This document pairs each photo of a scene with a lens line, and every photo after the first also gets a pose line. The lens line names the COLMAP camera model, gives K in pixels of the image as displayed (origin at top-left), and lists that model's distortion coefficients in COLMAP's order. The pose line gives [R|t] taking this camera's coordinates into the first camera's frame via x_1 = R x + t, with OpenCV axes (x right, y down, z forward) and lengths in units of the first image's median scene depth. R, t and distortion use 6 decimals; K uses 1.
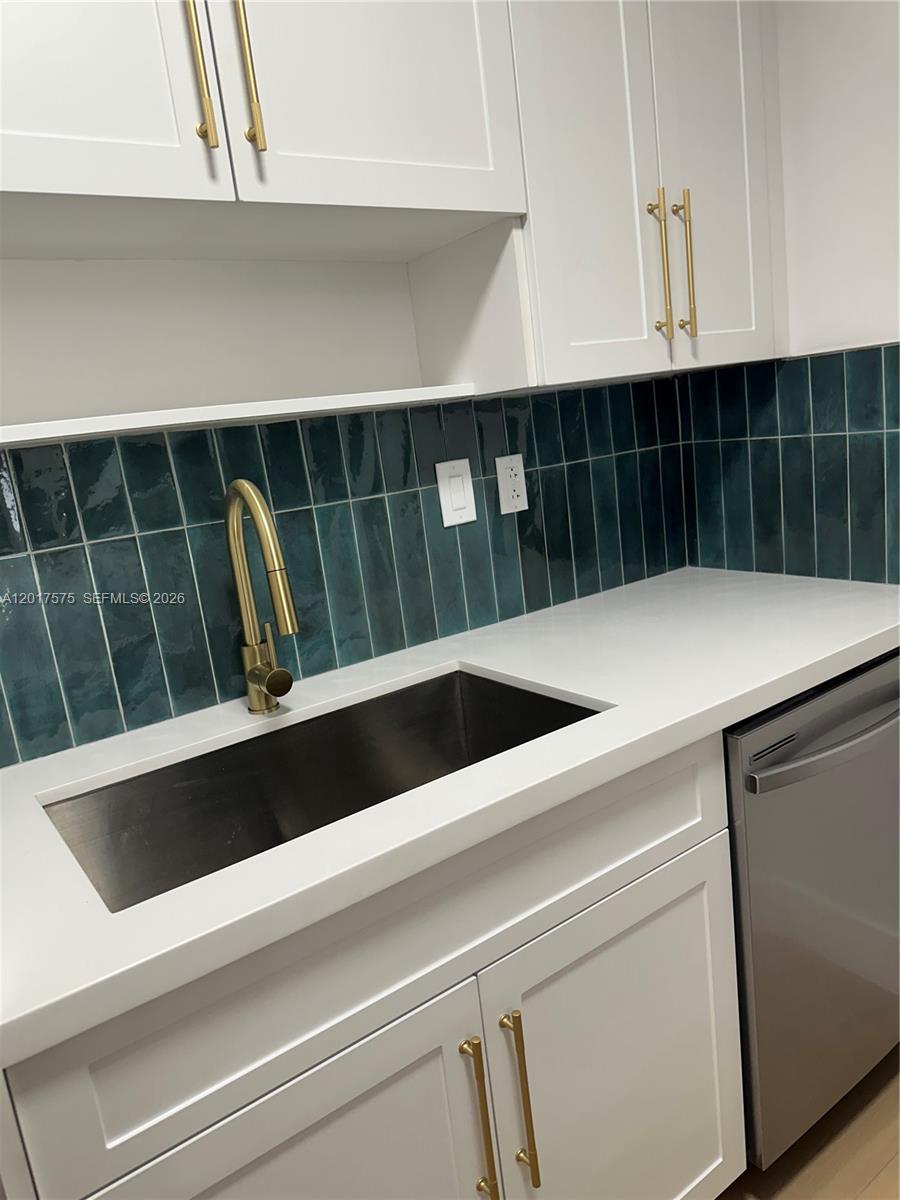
lens RADIAL K [[853.0, 0, 447.0], [0, 853.0, 601.6], [0, 0, 1]] dist [0.053615, -0.059301]
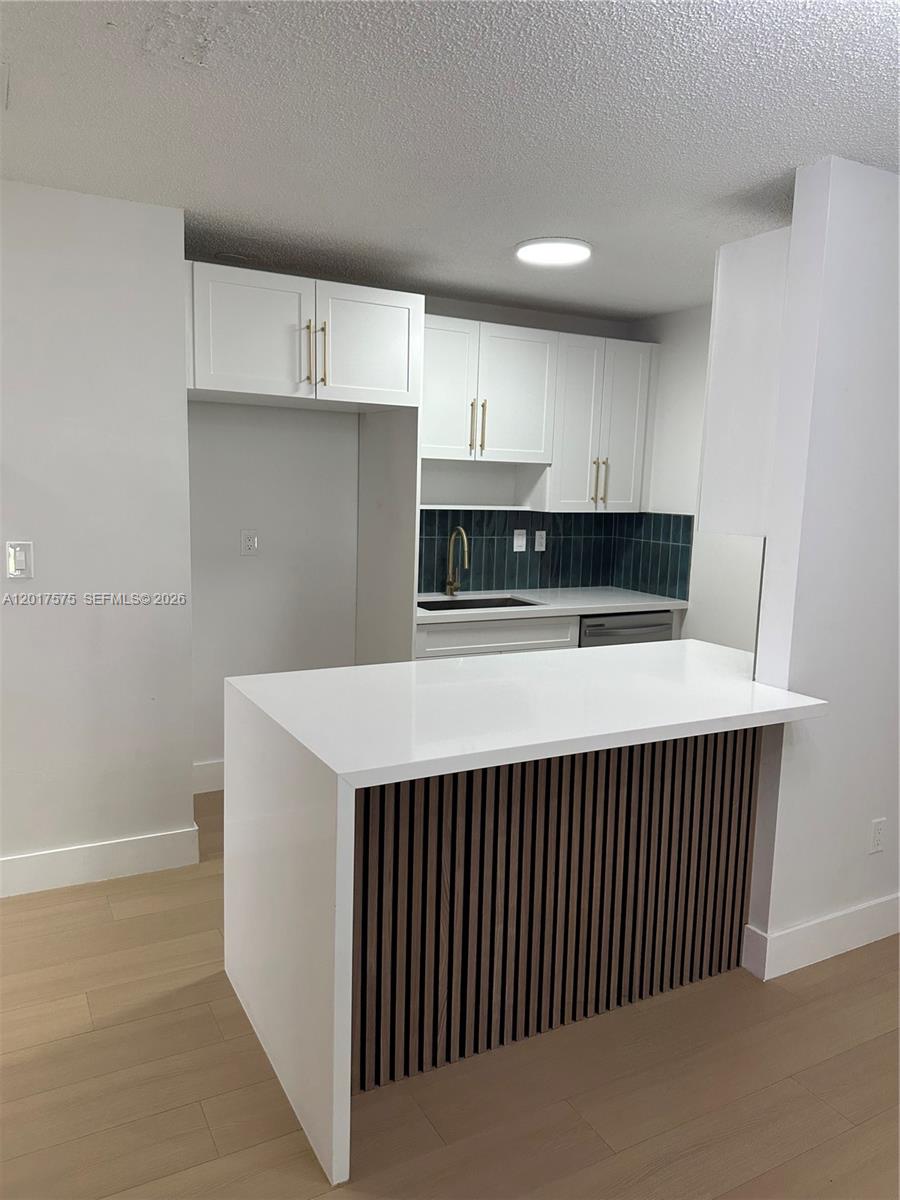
lens RADIAL K [[853.0, 0, 452.0], [0, 853.0, 598.3], [0, 0, 1]] dist [0.053615, -0.059301]
pose [[0.981772, 0.167824, -0.089215, 0.076937], [-0.173355, 0.983132, -0.058298, 0.275094], [0.077927, 0.072701, 0.994305, -1.894275]]
